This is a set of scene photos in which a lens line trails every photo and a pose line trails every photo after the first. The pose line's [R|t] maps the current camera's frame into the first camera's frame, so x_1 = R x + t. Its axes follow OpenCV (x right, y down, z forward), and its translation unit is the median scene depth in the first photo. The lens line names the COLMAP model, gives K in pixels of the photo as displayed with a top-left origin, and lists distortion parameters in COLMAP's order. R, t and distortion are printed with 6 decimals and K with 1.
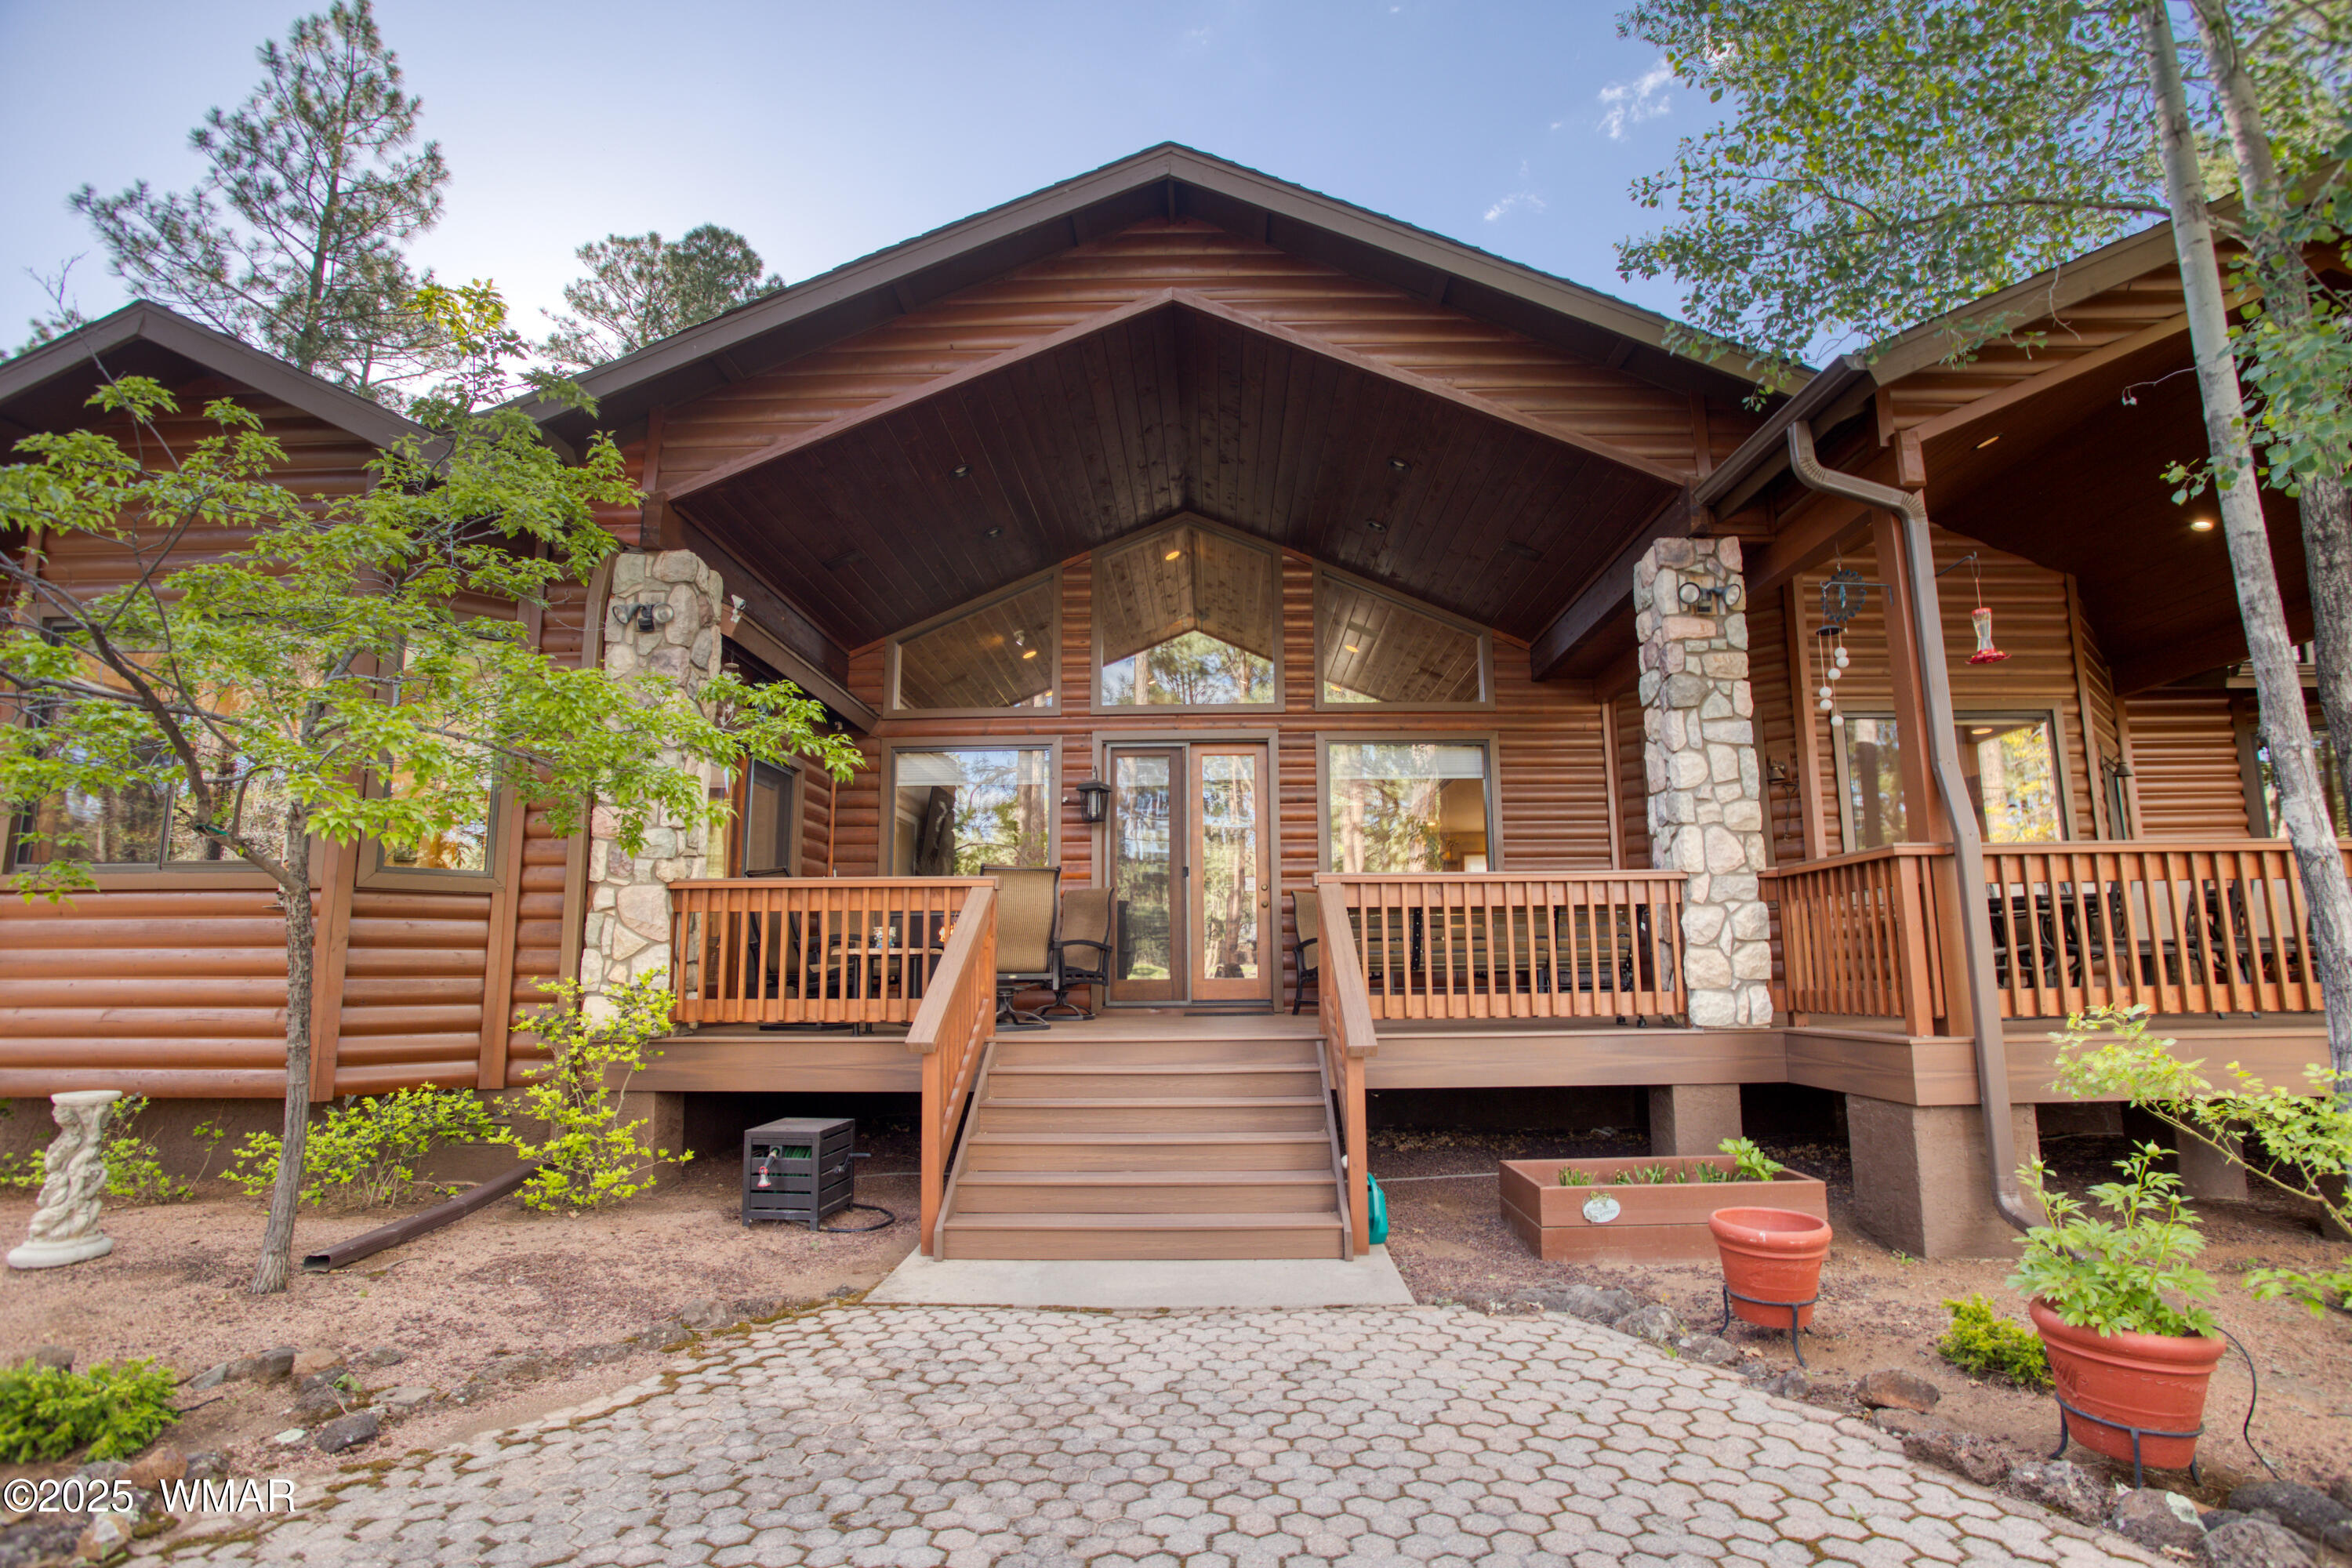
lens RADIAL K [[1133.2, 0, 1170.0], [0, 1133.2, 775.4], [0, 0, 1]] dist [-0.050207, 0.012820]
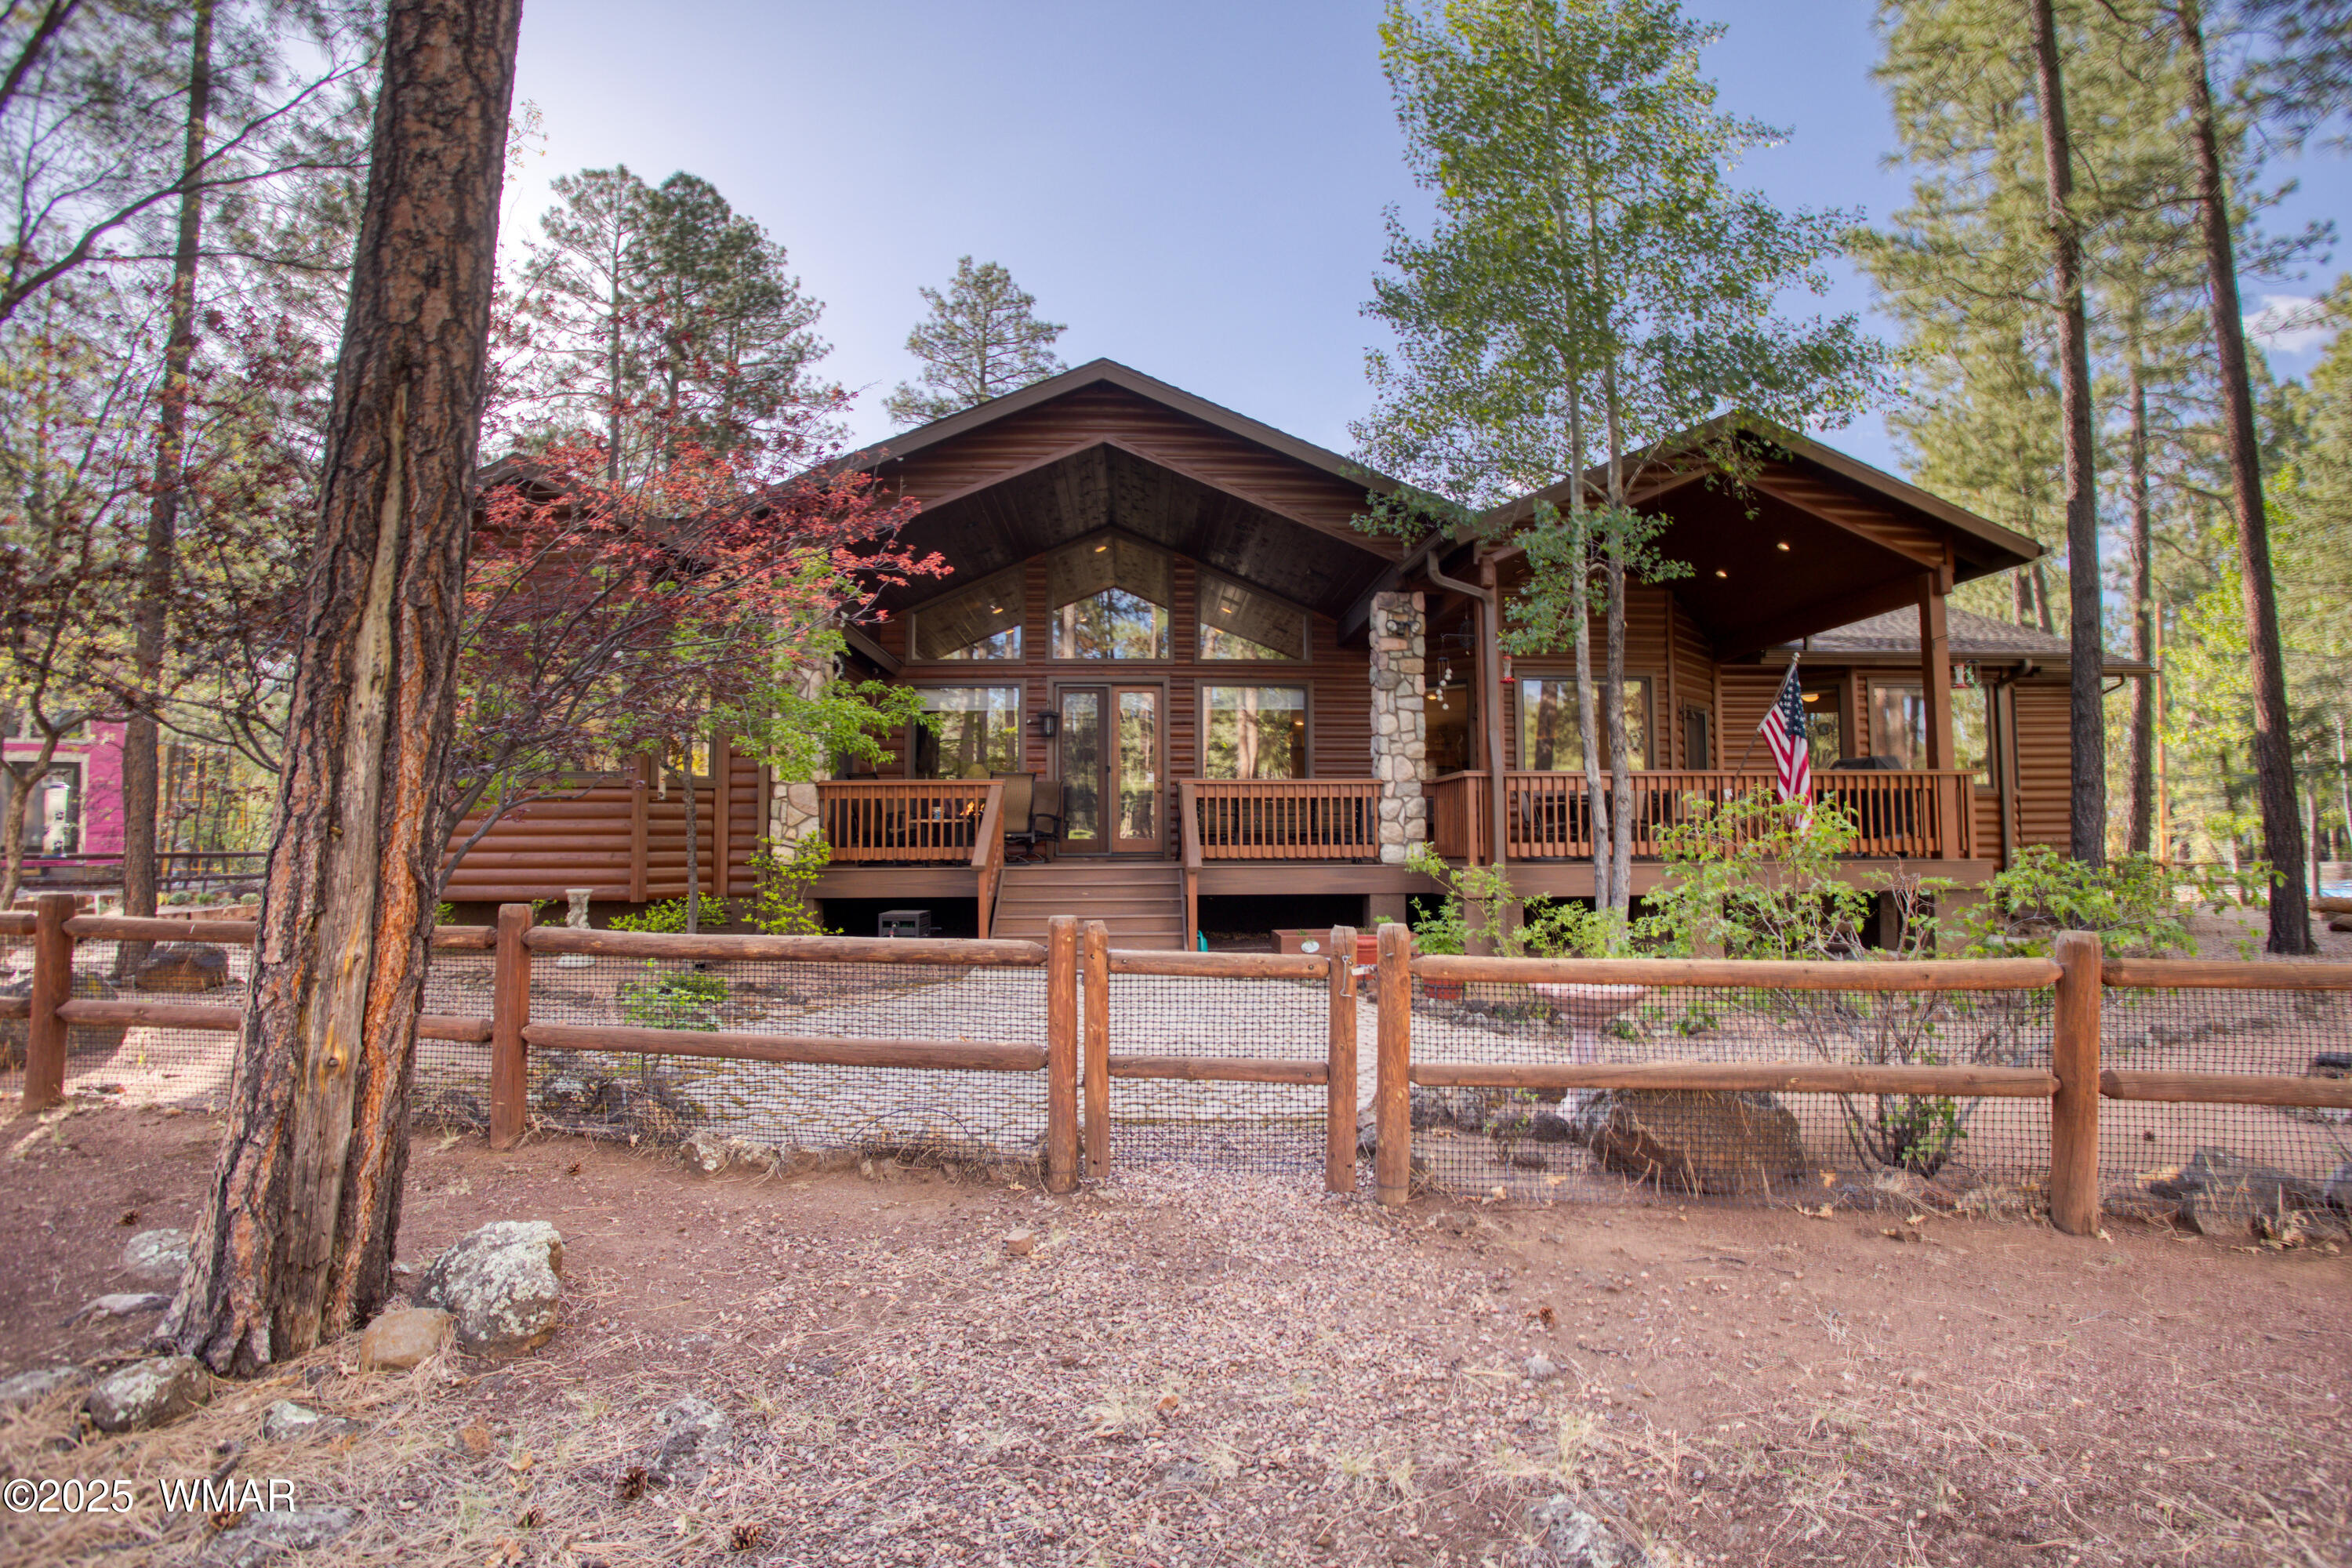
lens RADIAL K [[1133.2, 0, 1176.2], [0, 1133.2, 783.1], [0, 0, 1]] dist [-0.050207, 0.012820]
pose [[0.997022, 0.006071, 0.076876, -0.017770], [-0.015406, 0.992481, 0.121426, -0.123474], [-0.075561, -0.122249, 0.989619, -0.772414]]
